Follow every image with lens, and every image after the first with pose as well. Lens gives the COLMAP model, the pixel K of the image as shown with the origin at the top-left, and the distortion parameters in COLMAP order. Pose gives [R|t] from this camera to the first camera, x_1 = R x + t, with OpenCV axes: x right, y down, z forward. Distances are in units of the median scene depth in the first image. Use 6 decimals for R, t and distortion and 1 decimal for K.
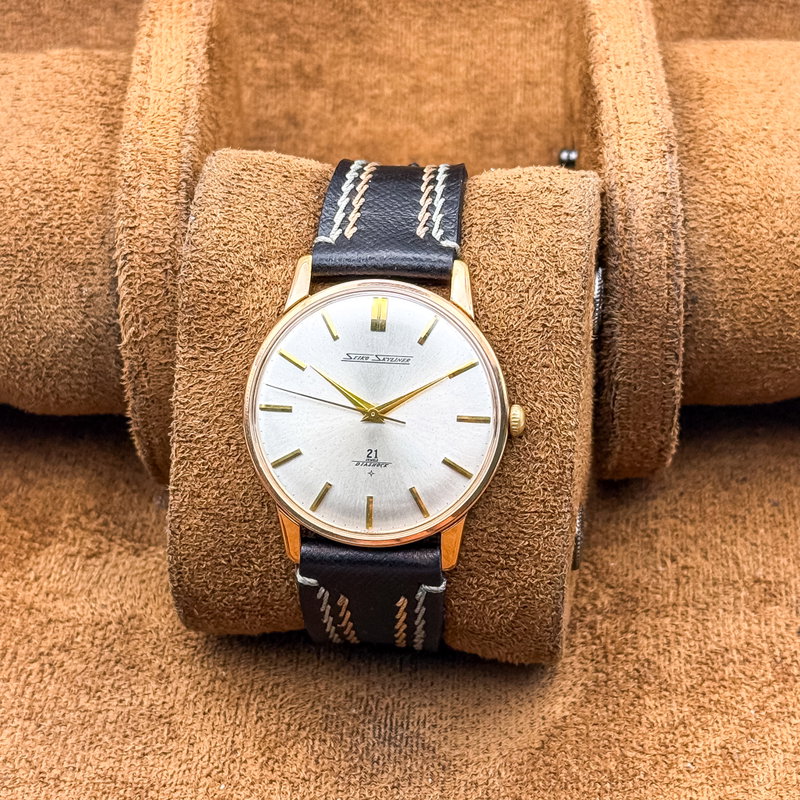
lens RADIAL K [[2085.2, 0, 399.0], [0, 2085.2, 381.9], [0, 0, 1]] dist [0.023908, -0.397567]
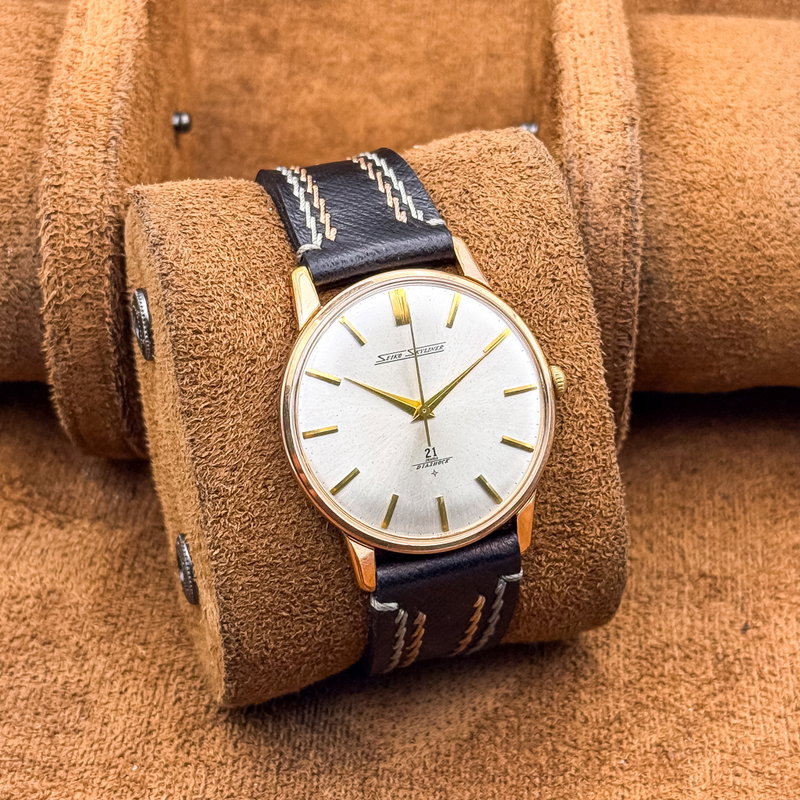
lens RADIAL K [[2085.2, 0, 399.0], [0, 2085.2, 381.9], [0, 0, 1]] dist [0.023908, -0.397567]
pose [[0.911726, -0.241567, 0.332267, -0.326278], [0.253334, 0.967345, 0.008149, -0.007409], [-0.323385, 0.076745, 0.943150, 0.113491]]
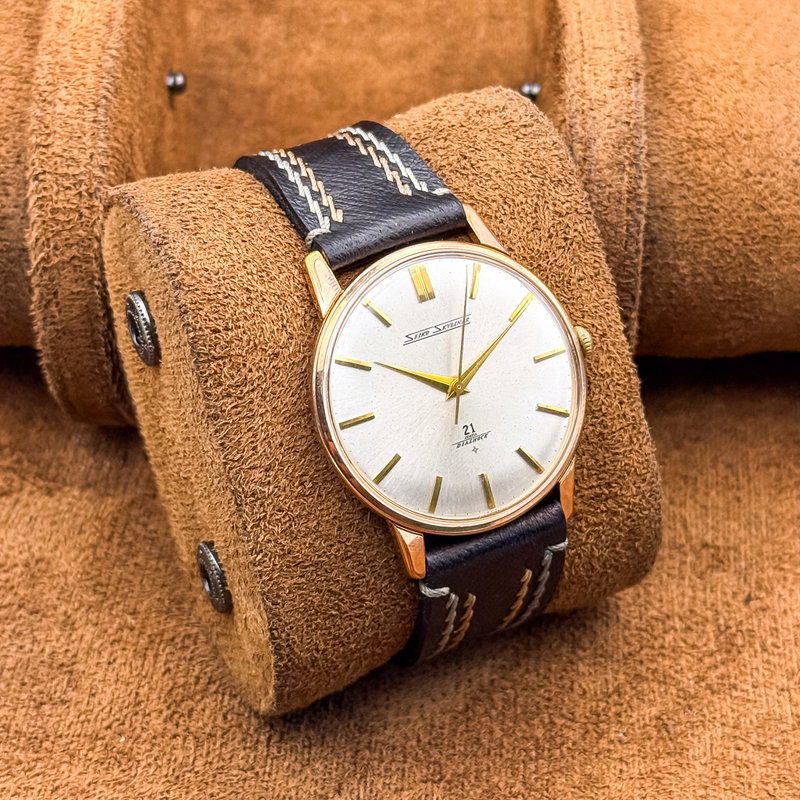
lens RADIAL K [[2085.2, 0, 399.0], [0, 2085.2, 381.9], [0, 0, 1]] dist [0.023908, -0.397567]
pose [[0.840989, -0.342631, 0.418738, -0.407218], [0.353838, 0.933780, 0.053417, -0.043448], [-0.409311, 0.103242, 0.906535, 0.182176]]
